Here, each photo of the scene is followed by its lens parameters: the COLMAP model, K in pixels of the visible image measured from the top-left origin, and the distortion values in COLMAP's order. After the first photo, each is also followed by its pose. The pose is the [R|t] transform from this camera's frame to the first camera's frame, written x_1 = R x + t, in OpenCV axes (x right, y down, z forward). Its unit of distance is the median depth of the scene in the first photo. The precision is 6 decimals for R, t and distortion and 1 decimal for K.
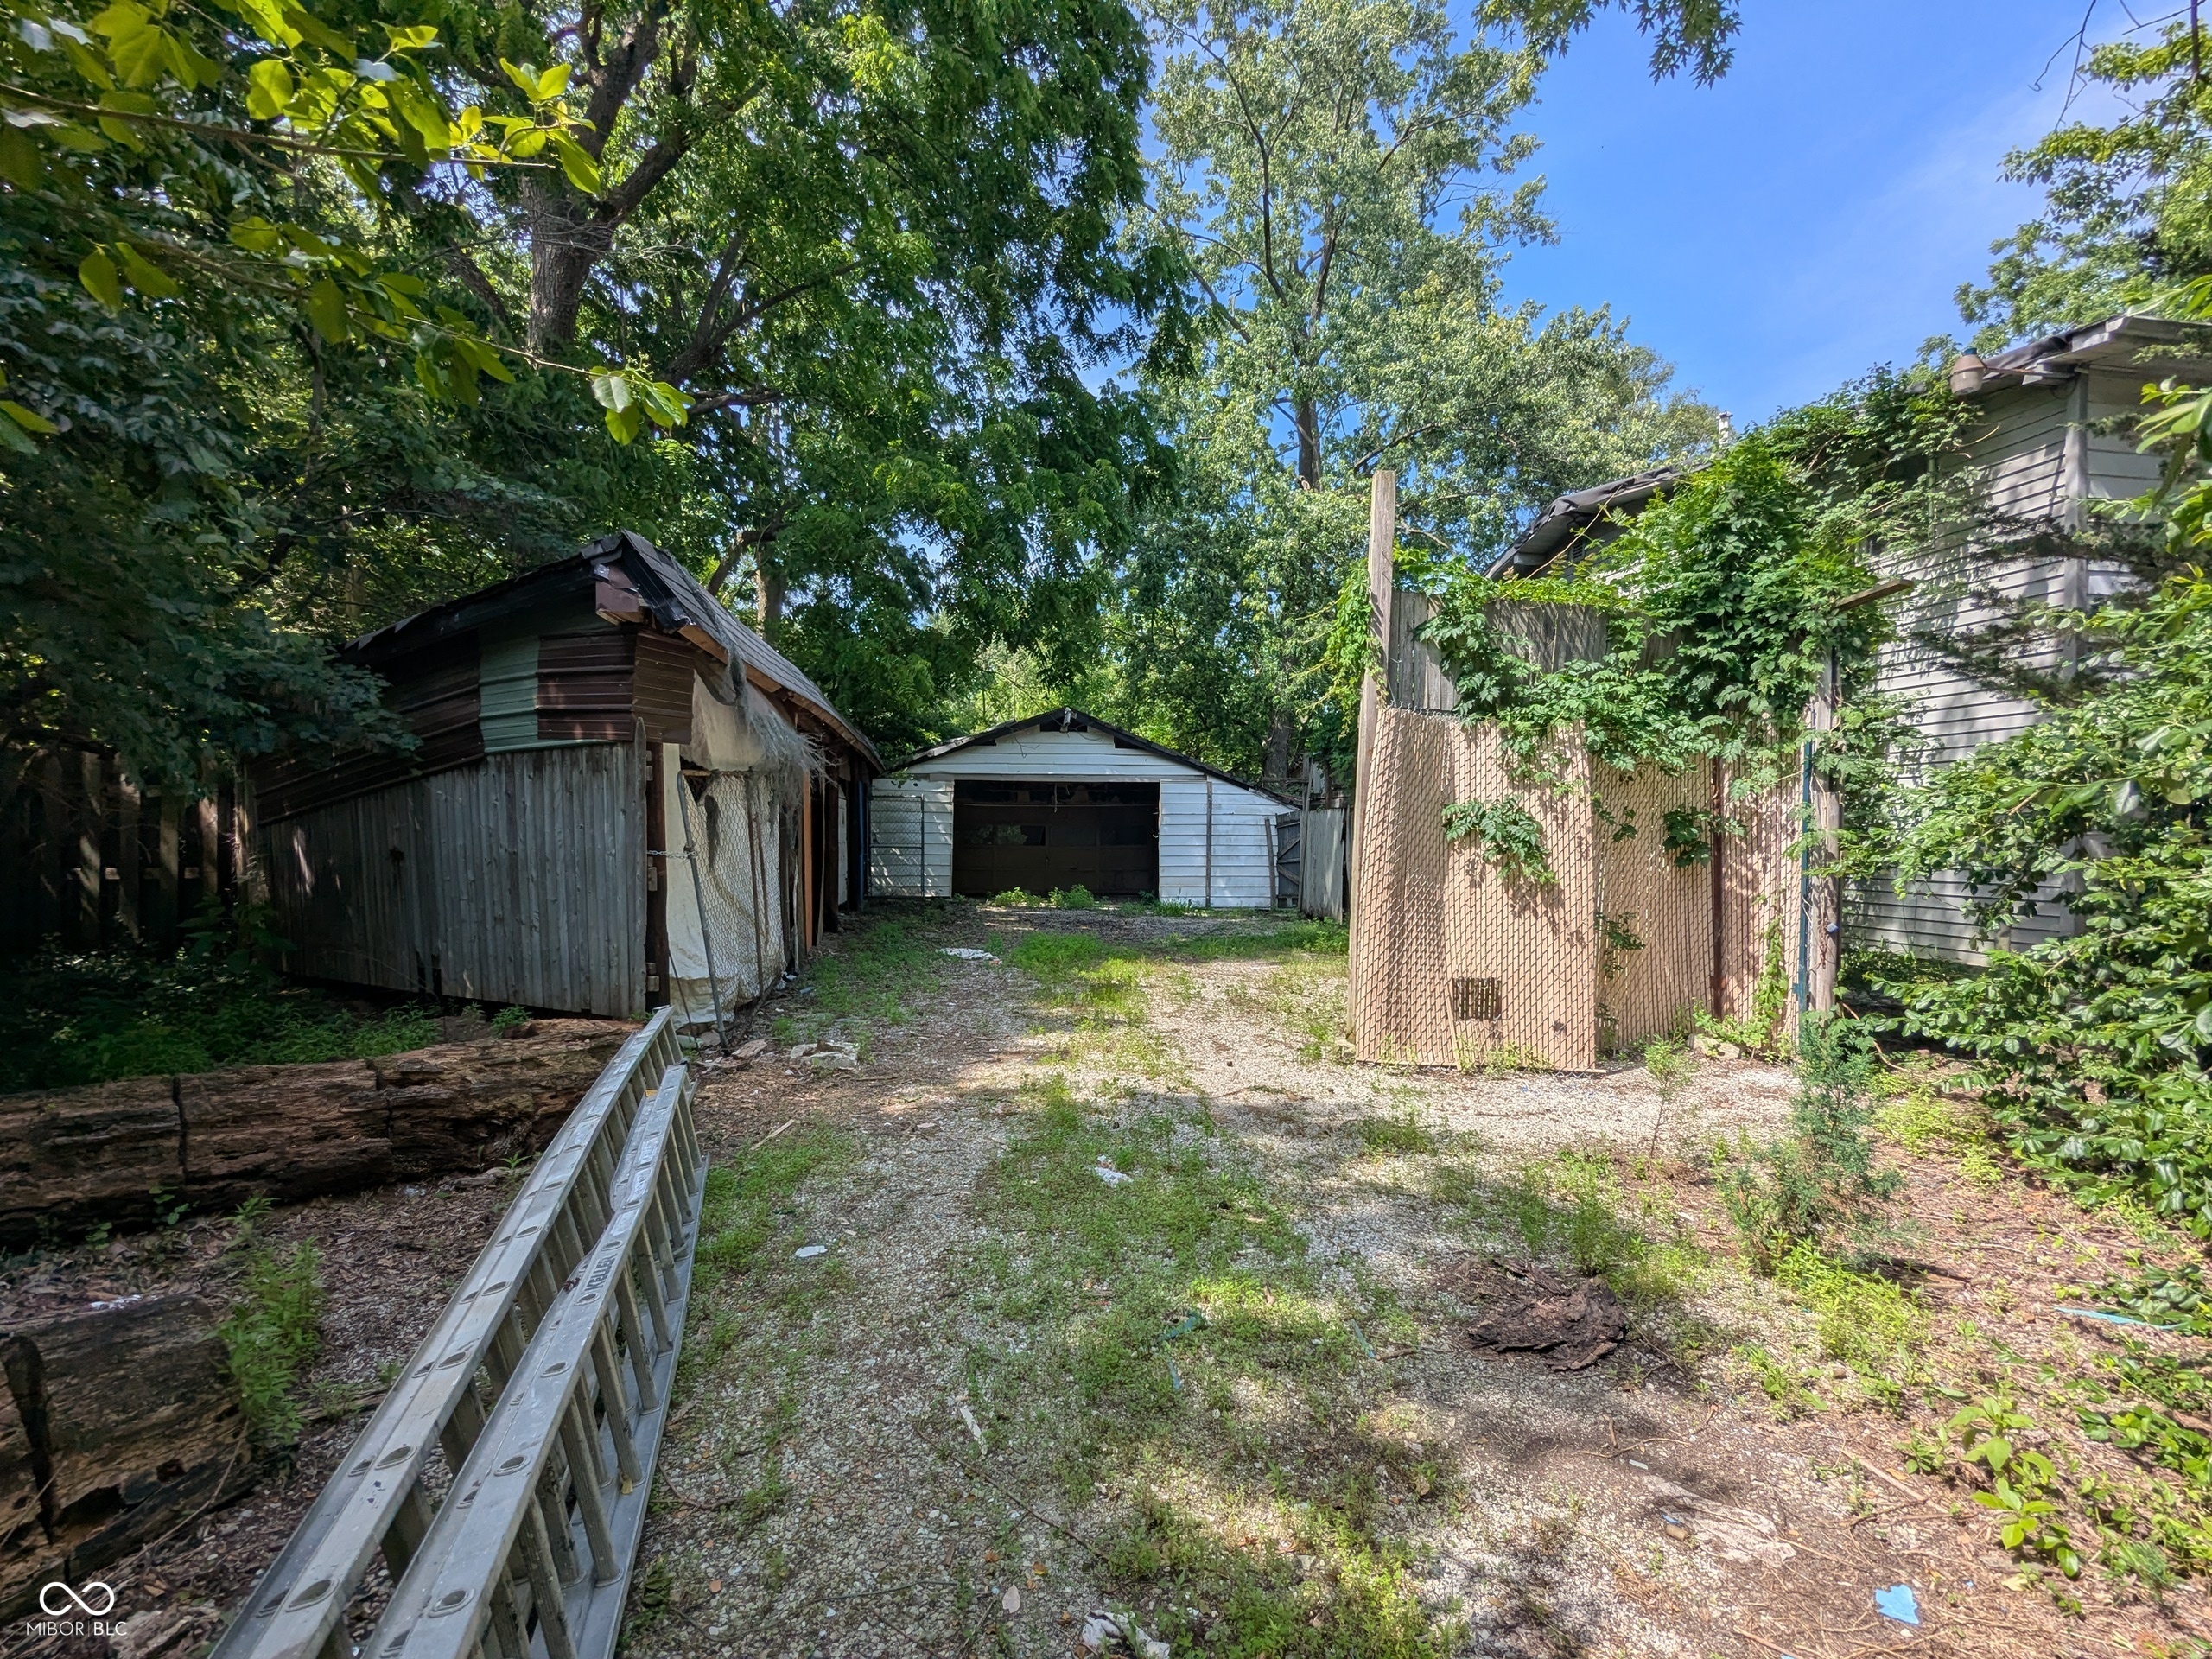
lens RADIAL K [[1011.3, 0, 1100.4], [0, 1011.3, 888.2], [0, 0, 1]] dist [-0.033651, -0.000174]
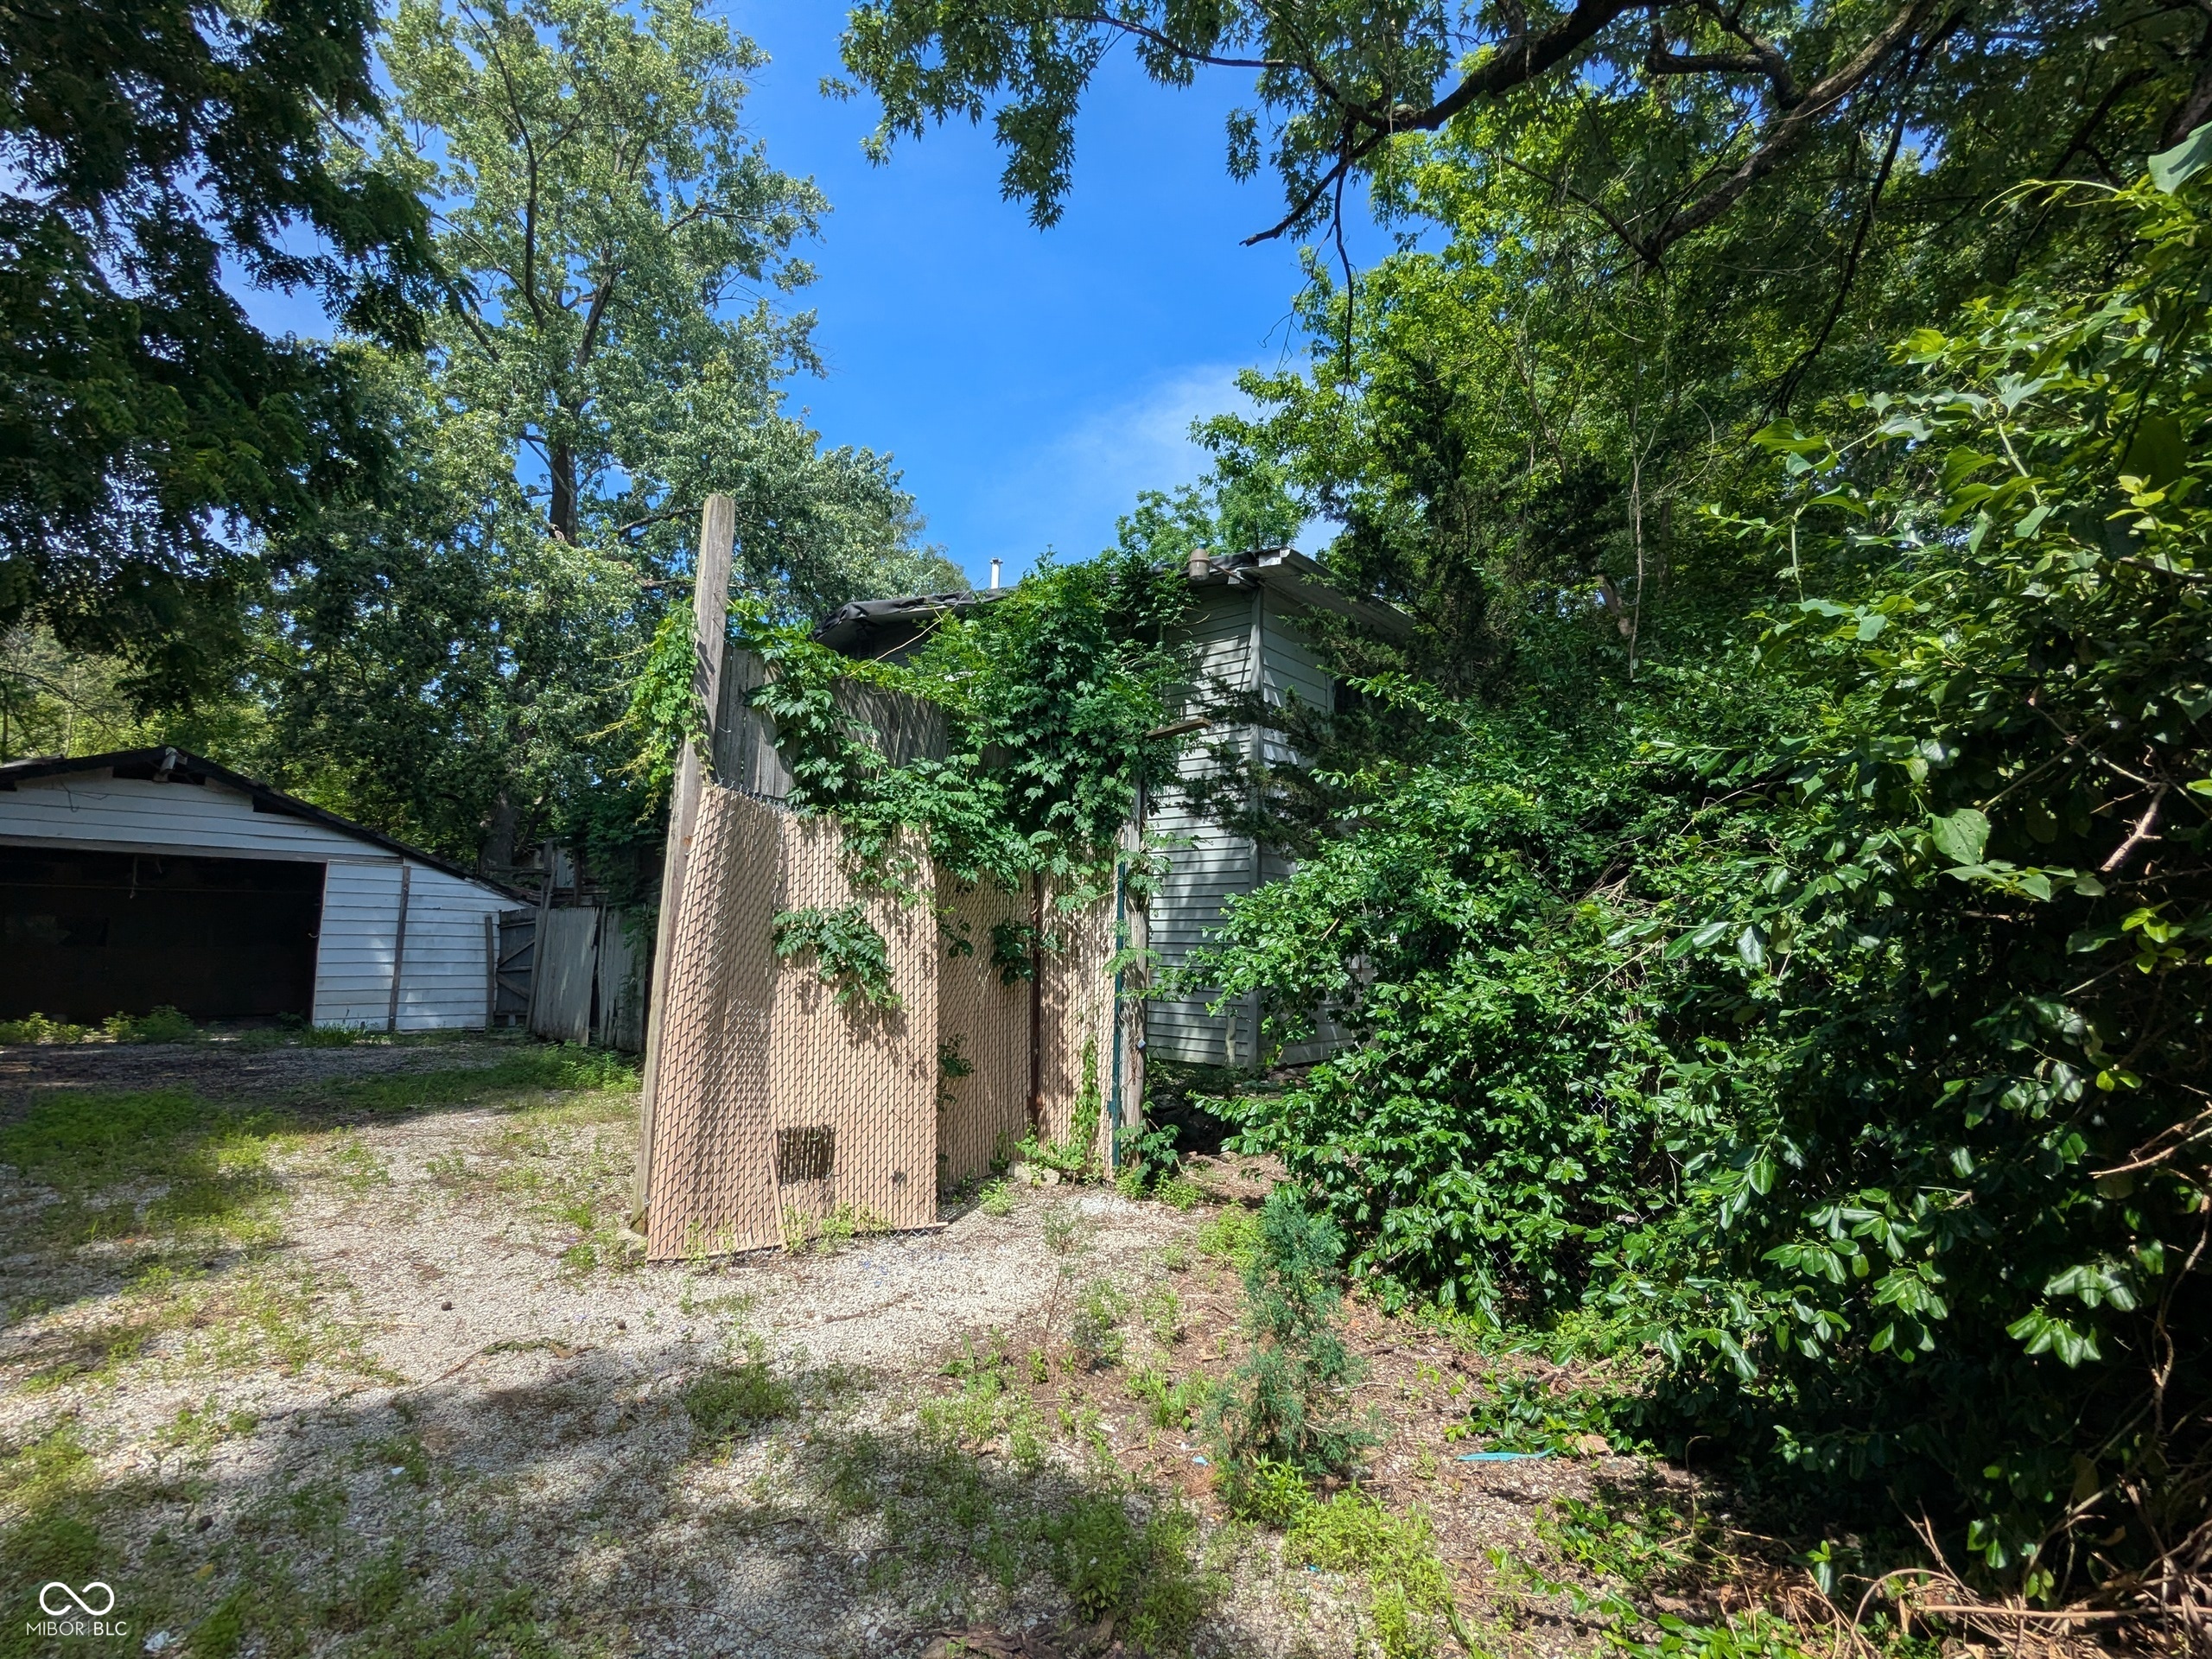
lens RADIAL K [[1021.3, 0, 1080.3], [0, 1021.3, 843.9], [0, 0, 1]] dist [0.000305, -0.001021]
pose [[0.763221, 0.074753, 0.641799, -0.002836], [0.016677, 0.990675, -0.135220, -0.021952], [-0.645922, 0.113907, 0.754858, 0.210996]]
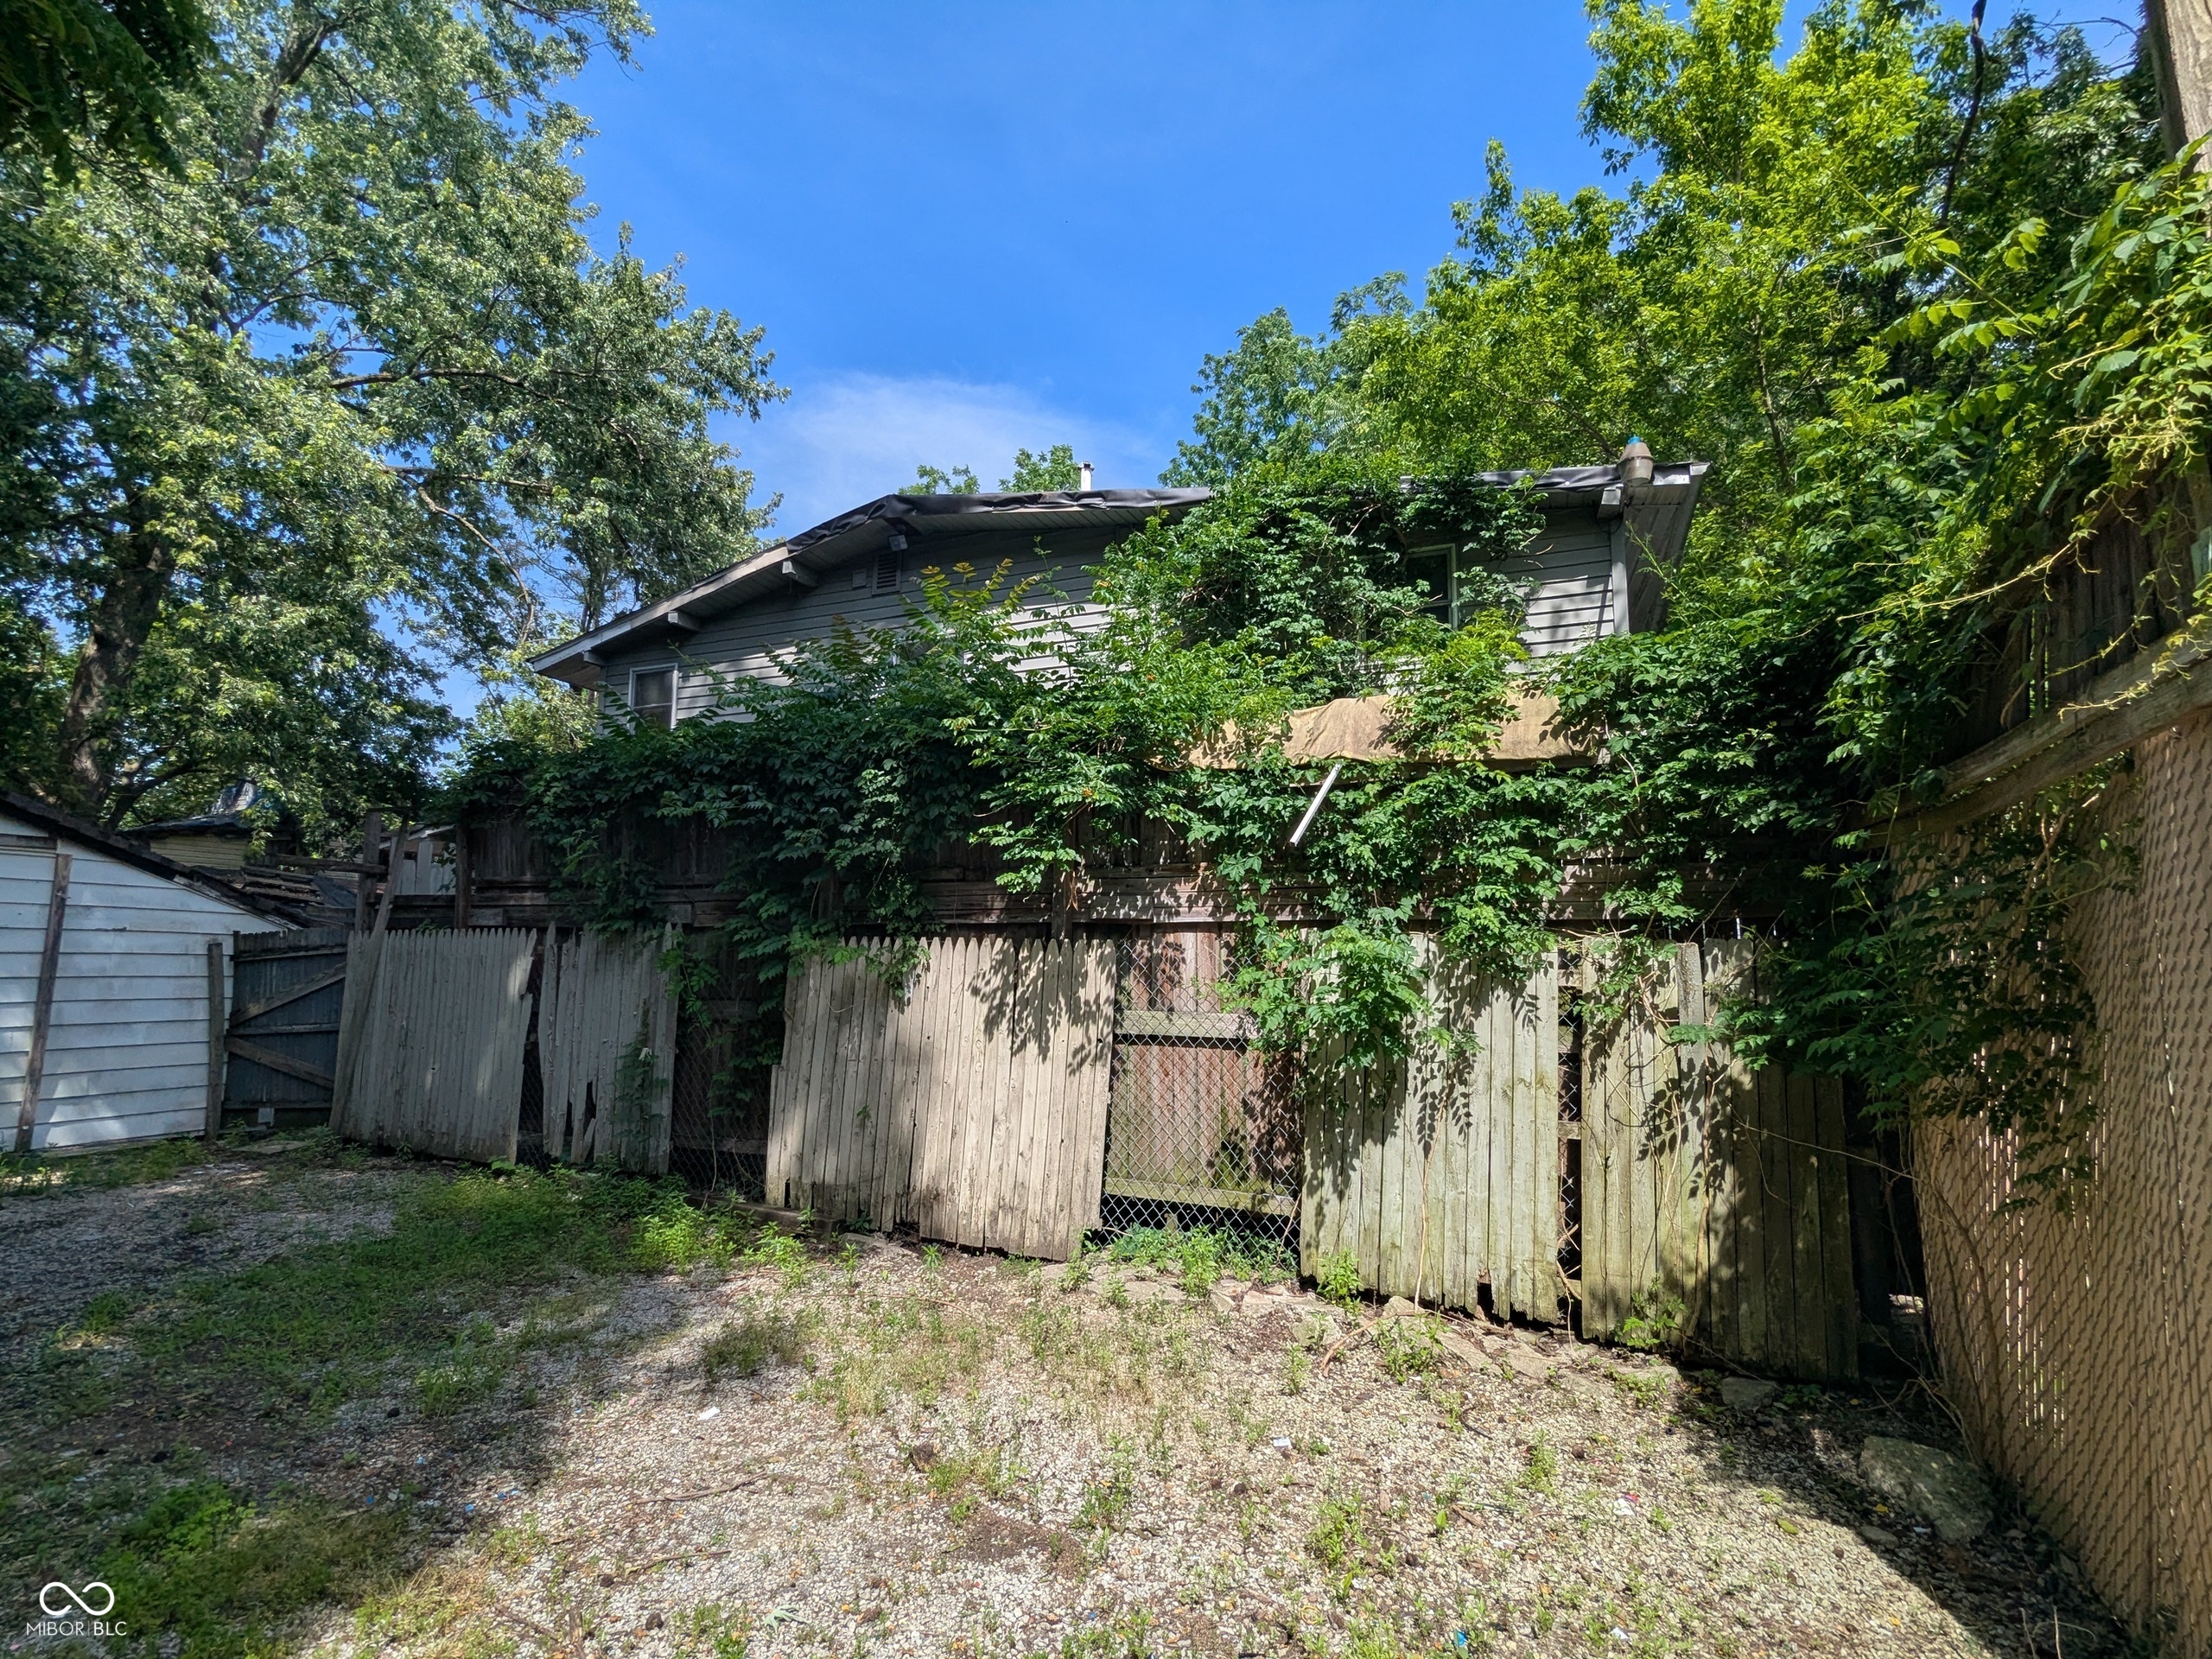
lens RADIAL K [[1032.8, 0, 1107.7], [0, 1032.8, 839.1], [0, 0, 1]] dist [-0.009783, -0.000143]
pose [[0.500483, 0.101941, 0.859724, -0.125932], [0.039630, 0.989305, -0.140377, -0.088728], [-0.864839, 0.104327, 0.491090, 1.089530]]
